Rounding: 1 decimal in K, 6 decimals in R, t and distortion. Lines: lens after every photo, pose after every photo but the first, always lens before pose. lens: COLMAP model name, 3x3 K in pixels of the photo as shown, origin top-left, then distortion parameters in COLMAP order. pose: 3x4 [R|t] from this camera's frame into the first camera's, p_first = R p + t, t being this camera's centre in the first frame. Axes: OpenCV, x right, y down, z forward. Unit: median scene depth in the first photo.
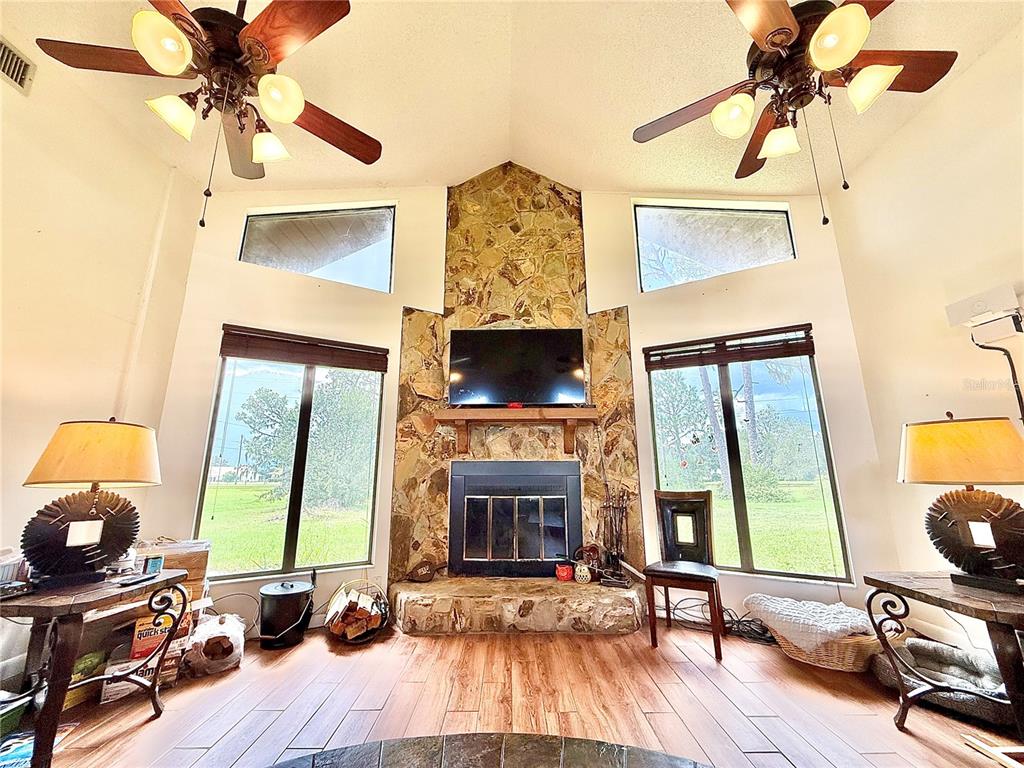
lens RADIAL K [[407.9, 0, 508.4], [0, 407.9, 383.4], [0, 0, 1]] dist [-0.000327, 0.000069]
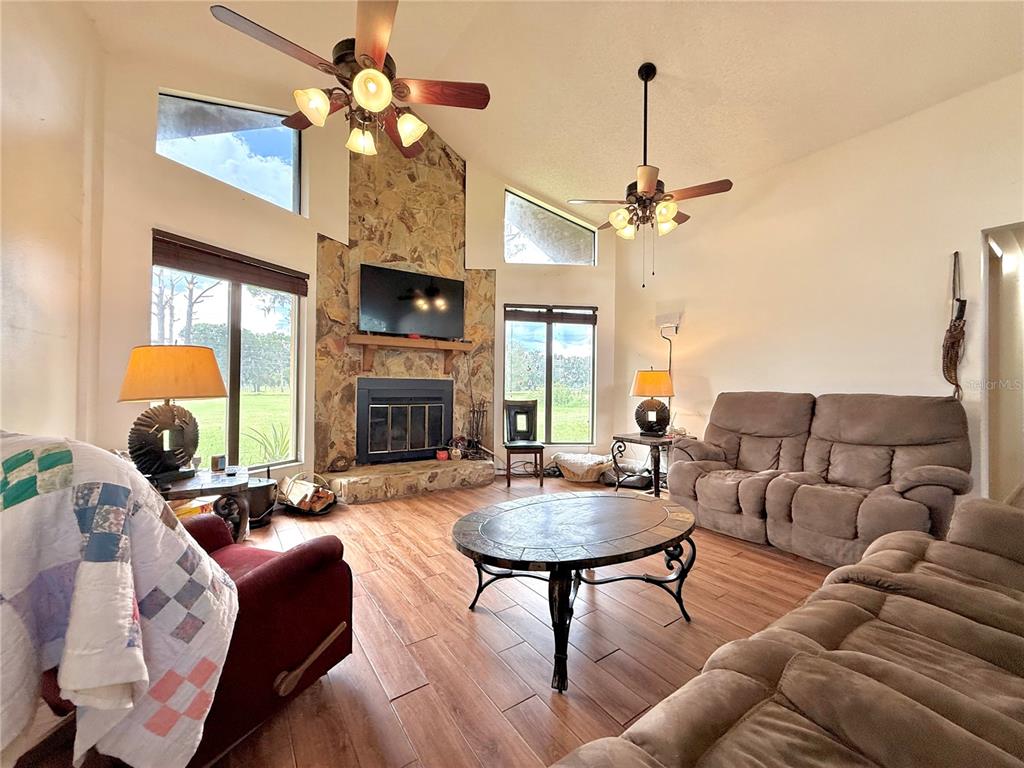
lens RADIAL K [[407.9, 0, 511.8], [0, 407.9, 383.1], [0, 0, 1]] dist [-0.000327, 0.000069]
pose [[0.816273, 0.015627, 0.577455, -0.494167], [-0.140729, 0.974896, 0.172548, -0.069181], [-0.560262, -0.222111, 0.797981, -0.232938]]
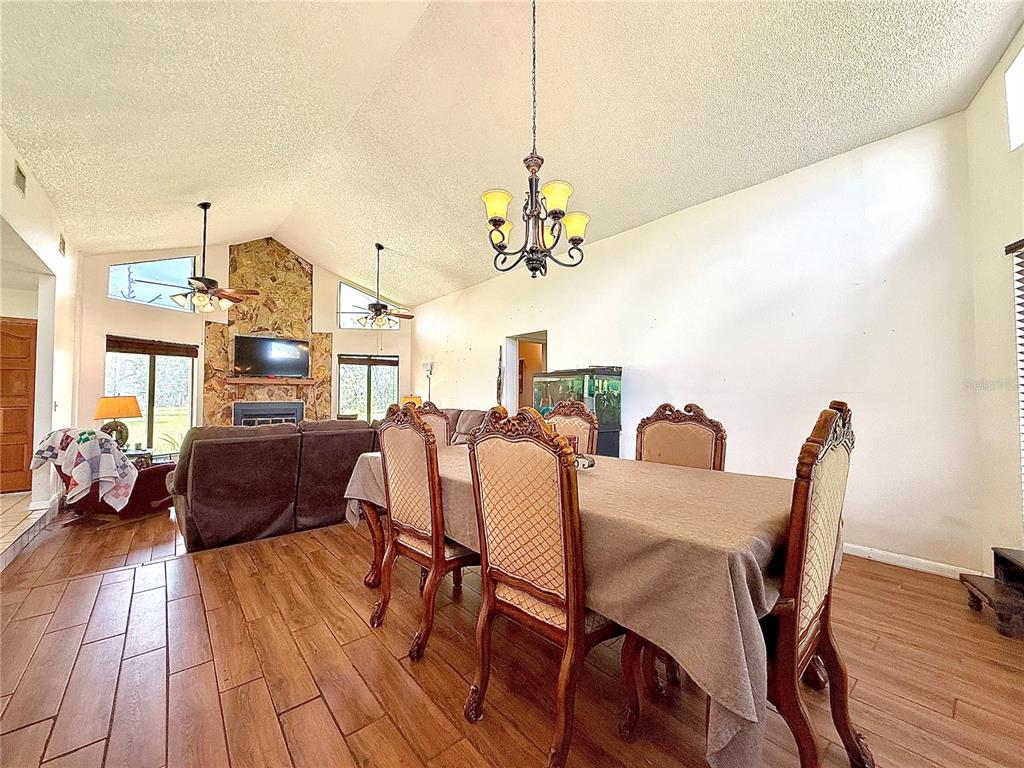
lens RADIAL K [[407.9, 0, 511.5], [0, 407.9, 383.5], [0, 0, 1]] dist [-0.000327, 0.000069]
pose [[0.761721, 0.022469, 0.647515, -0.427979], [-0.144882, 0.979998, 0.136429, -0.398040], [-0.631498, -0.197734, 0.749741, -1.437988]]
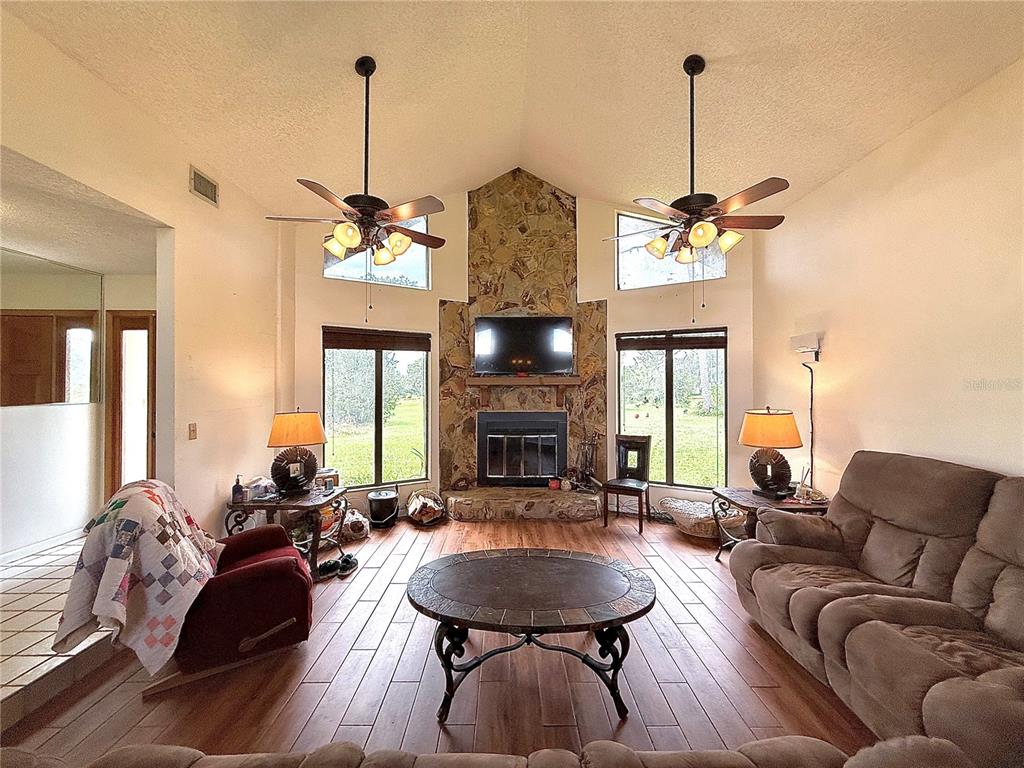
lens RADIAL K [[407.9, 0, 507.6], [0, 407.9, 384.0], [0, 0, 1]] dist [-0.000327, 0.000069]
pose [[0.999951, 0.001010, 0.009854, -0.051125], [-0.003086, 0.977047, 0.213000, -0.223461], [-0.009413, -0.213020, 0.977002, -0.400759]]
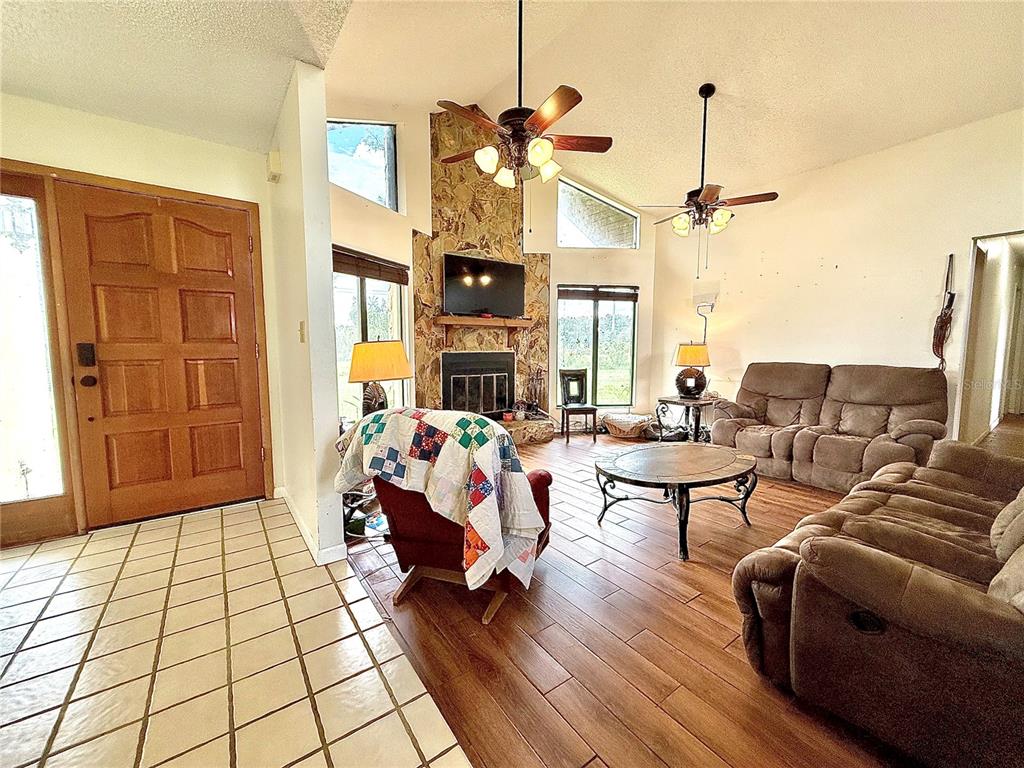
lens RADIAL K [[407.9, 0, 512.0], [0, 407.9, 383.7], [0, 0, 1]] dist [-0.000327, 0.000069]
pose [[0.804483, -0.049897, 0.591877, -0.838223], [-0.134249, 0.955406, 0.263015, -0.116998], [-0.578606, -0.291050, 0.761909, -0.262702]]
